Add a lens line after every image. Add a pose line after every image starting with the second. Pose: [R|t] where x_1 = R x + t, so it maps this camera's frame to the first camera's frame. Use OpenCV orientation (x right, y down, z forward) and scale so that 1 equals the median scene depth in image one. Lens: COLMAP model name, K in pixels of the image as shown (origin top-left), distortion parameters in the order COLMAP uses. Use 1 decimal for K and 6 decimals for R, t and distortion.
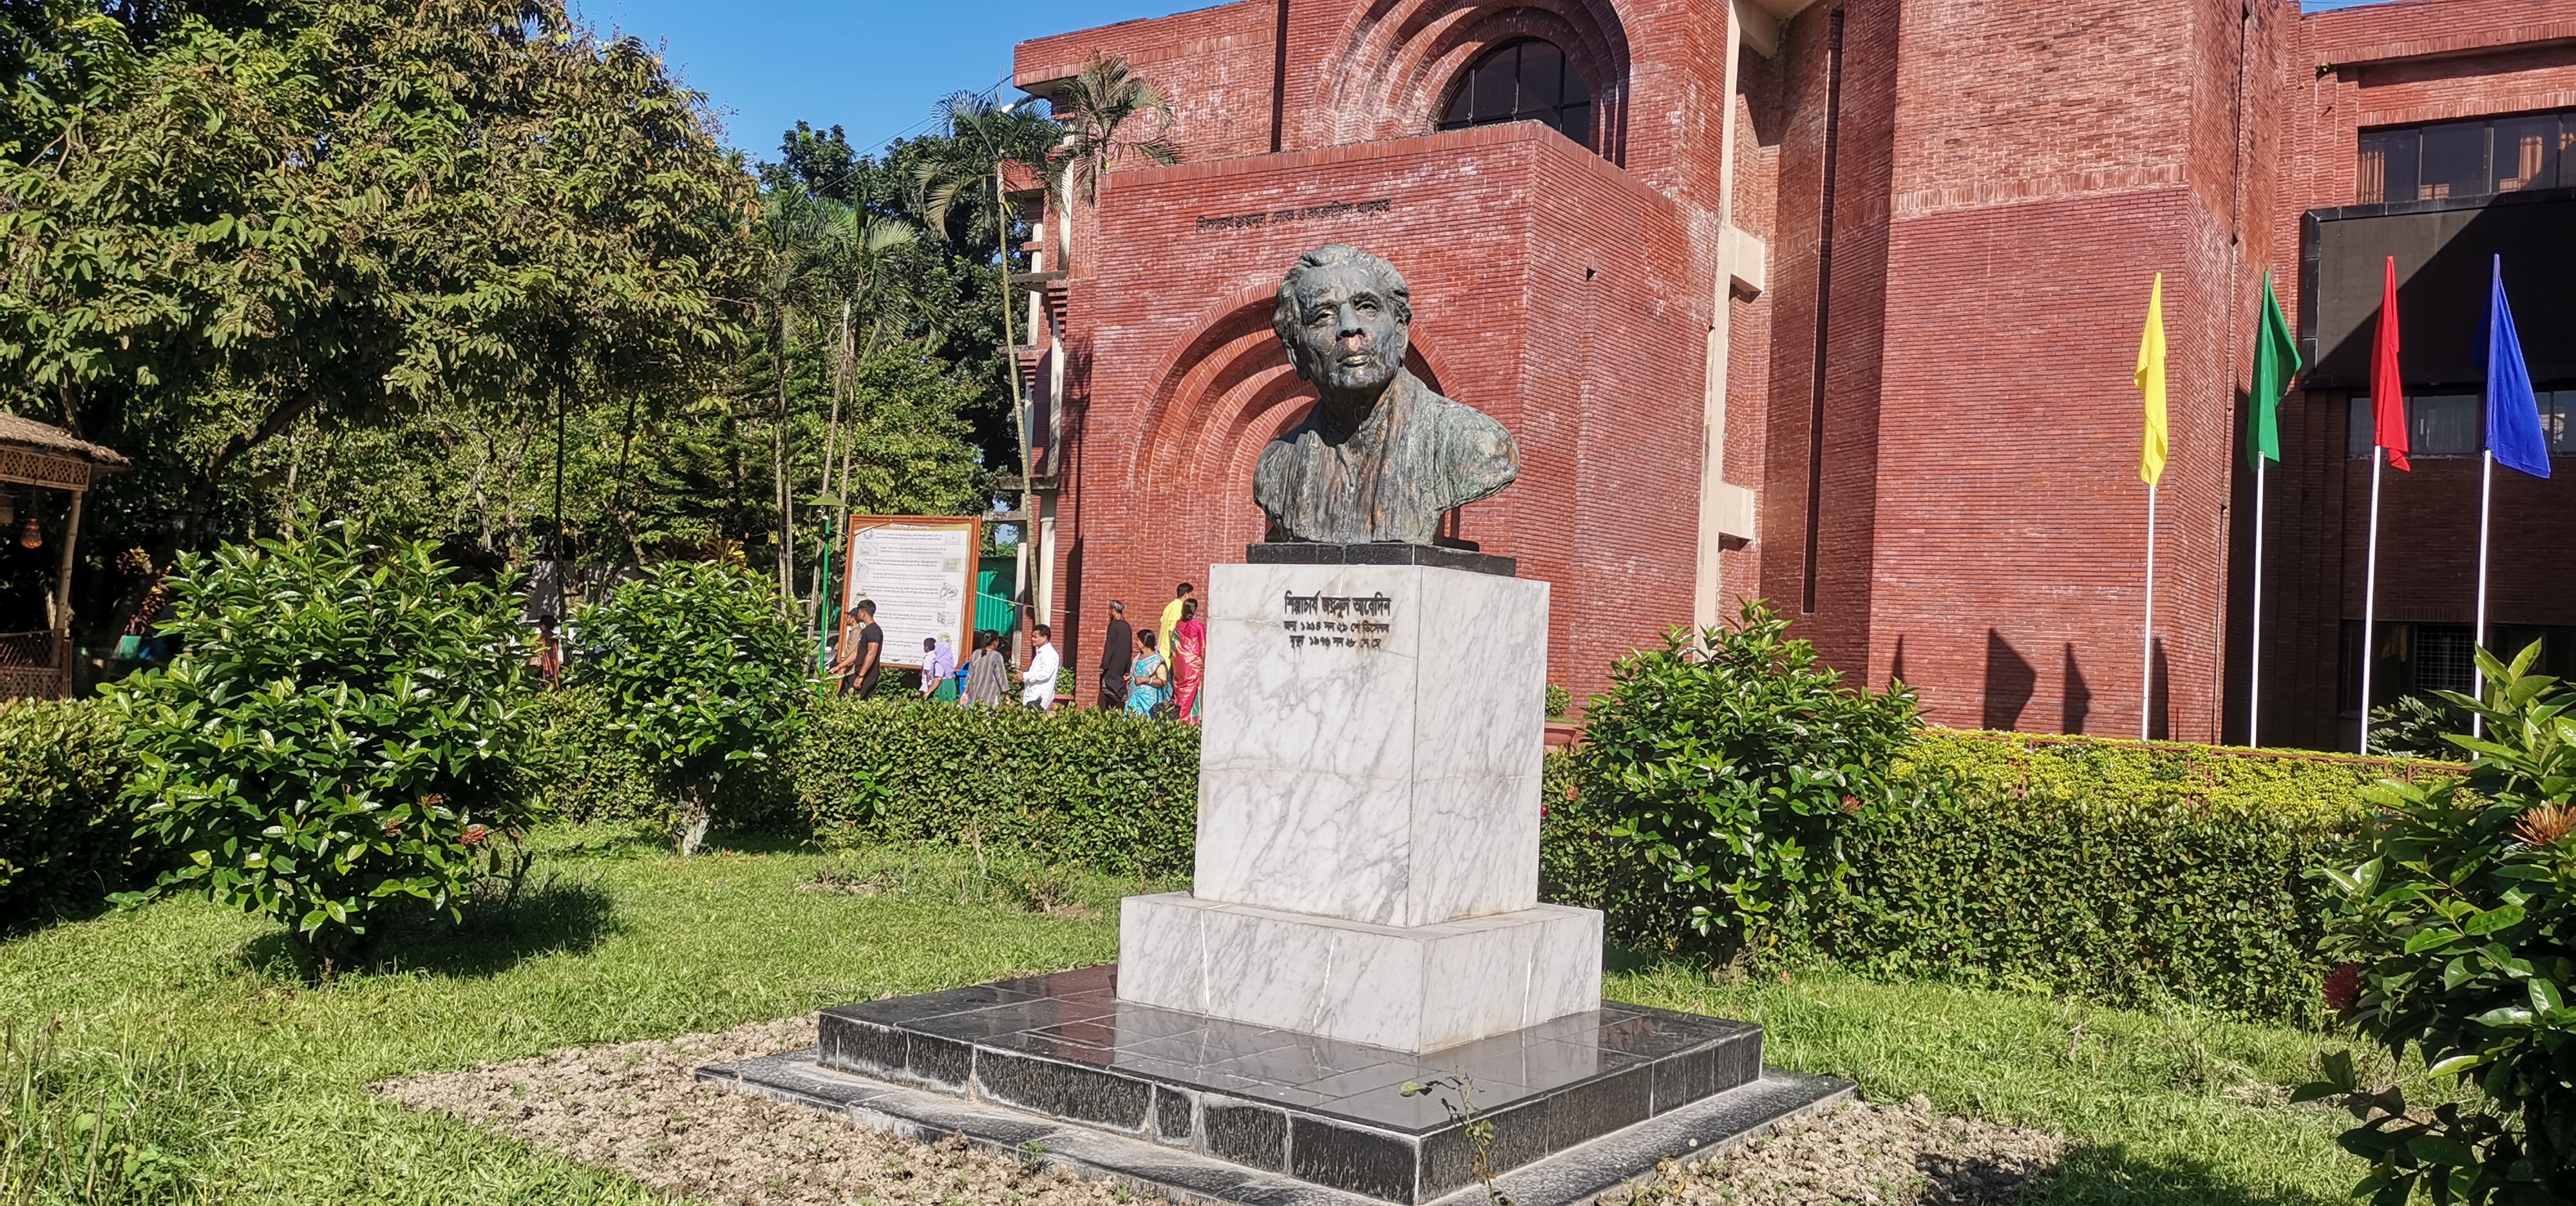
lens RADIAL K [[1949.3, 0, 1292.9], [0, 1949.3, 613.0], [0, 0, 1]] dist [0.070699, -0.064494]
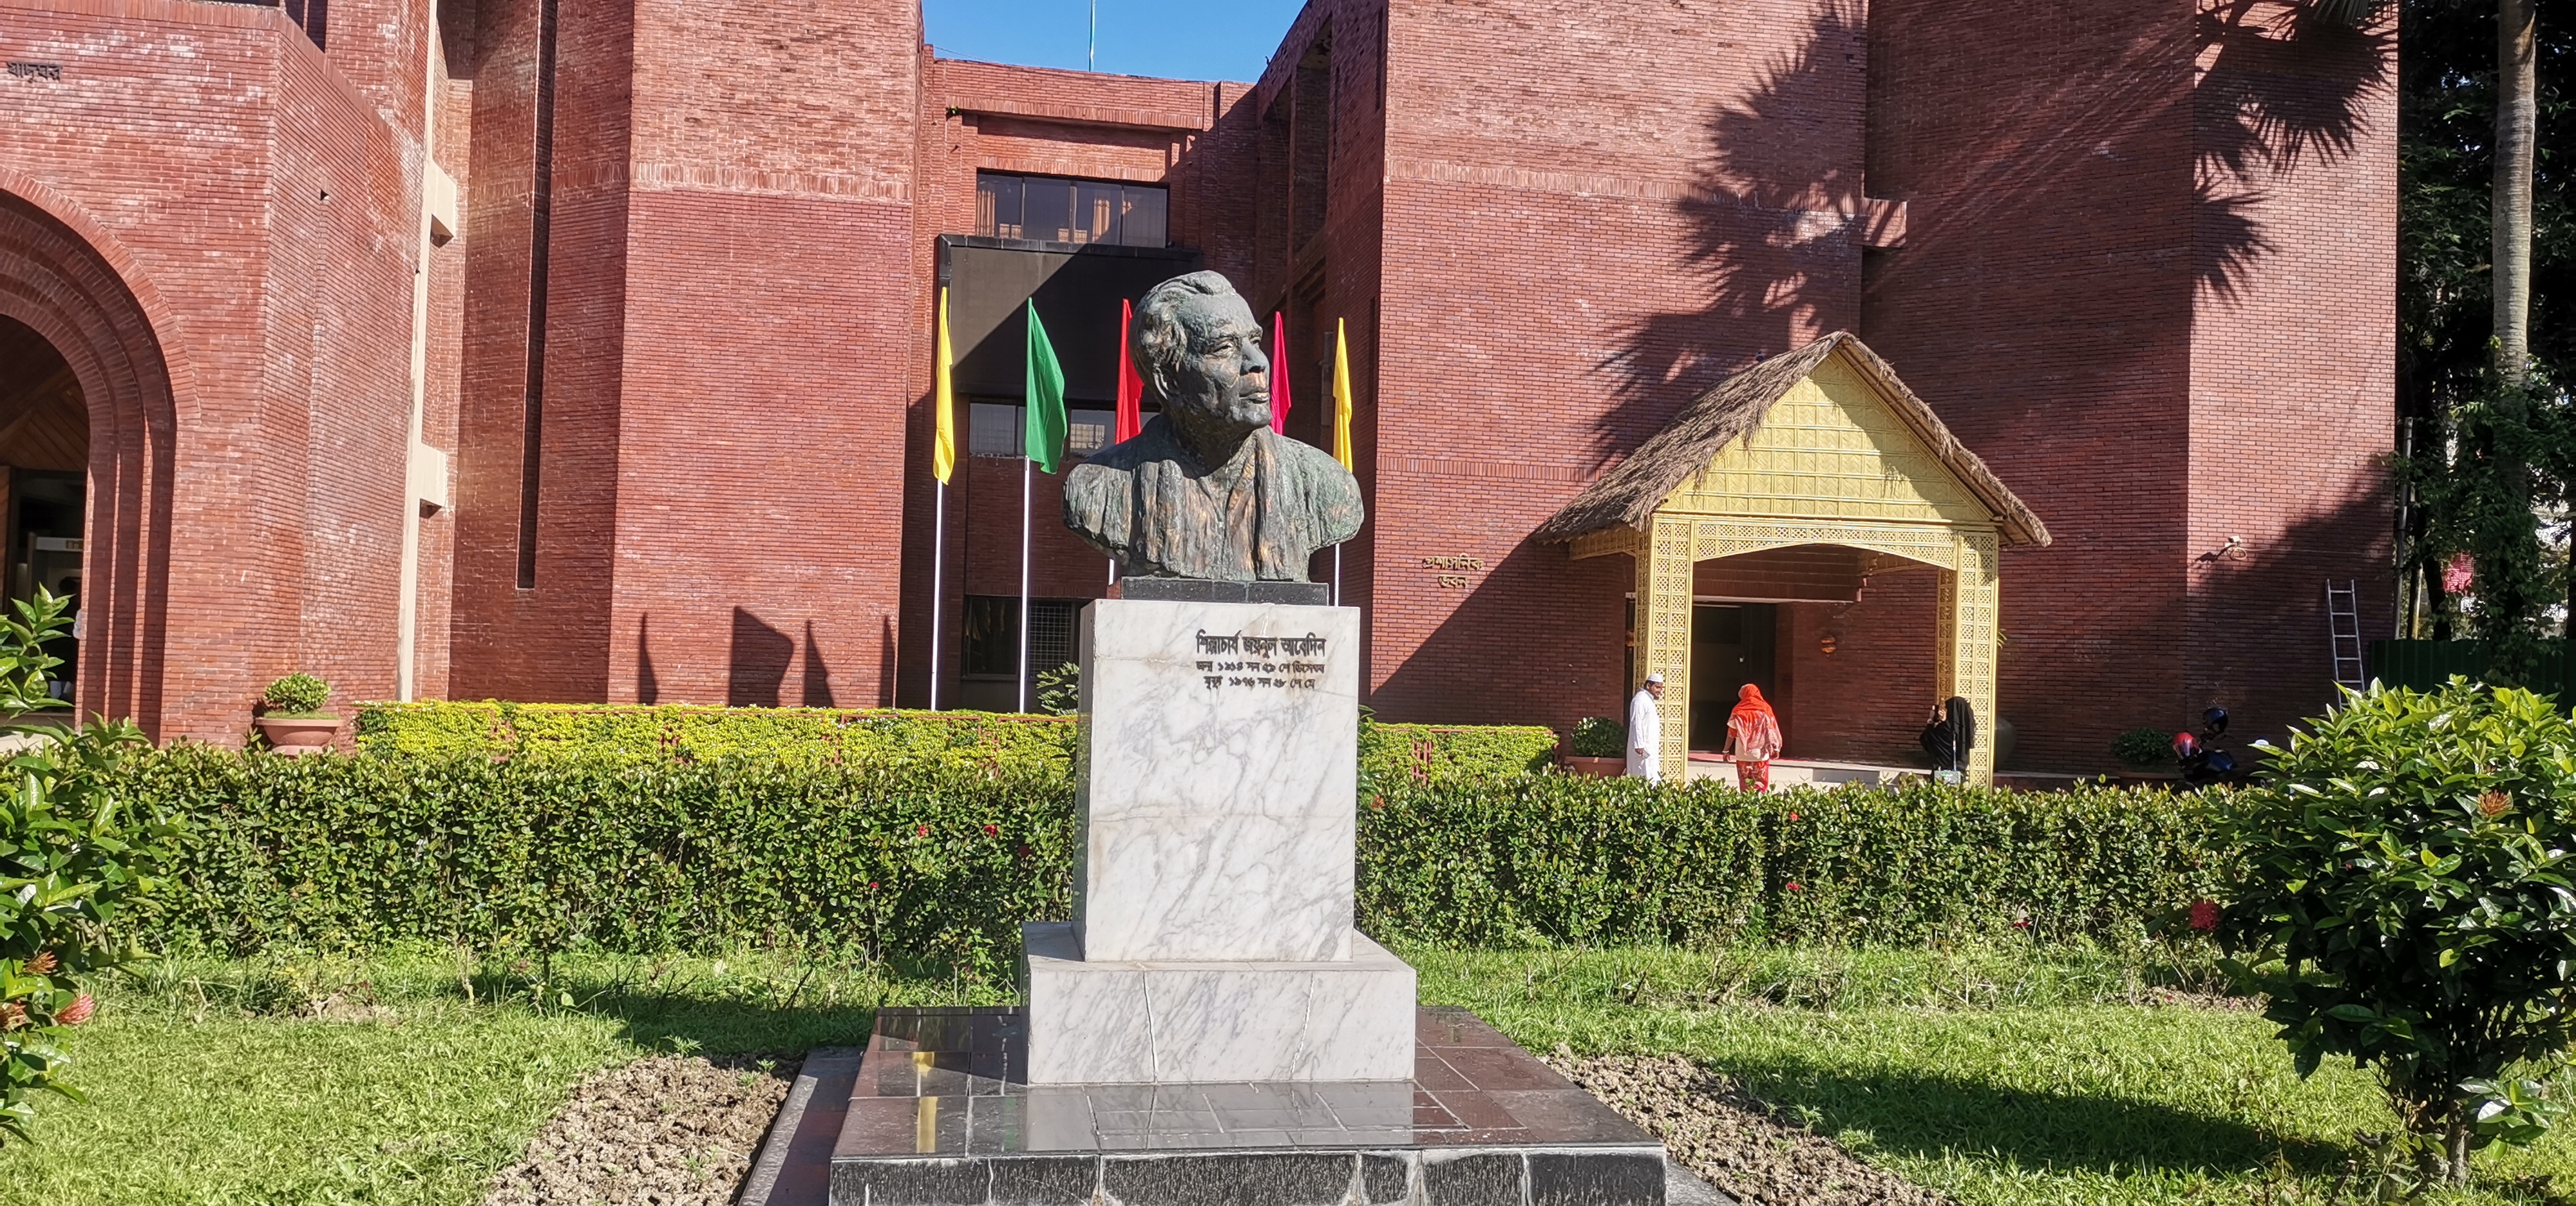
lens RADIAL K [[1949.3, 0, 1299.6], [0, 1949.3, 610.3], [0, 0, 1]] dist [0.070699, -0.064494]
pose [[0.698353, -0.003403, 0.715745, -0.177097], [-0.011567, 0.999804, 0.016039, -0.009962], [-0.715660, -0.019479, 0.698177, 0.078264]]
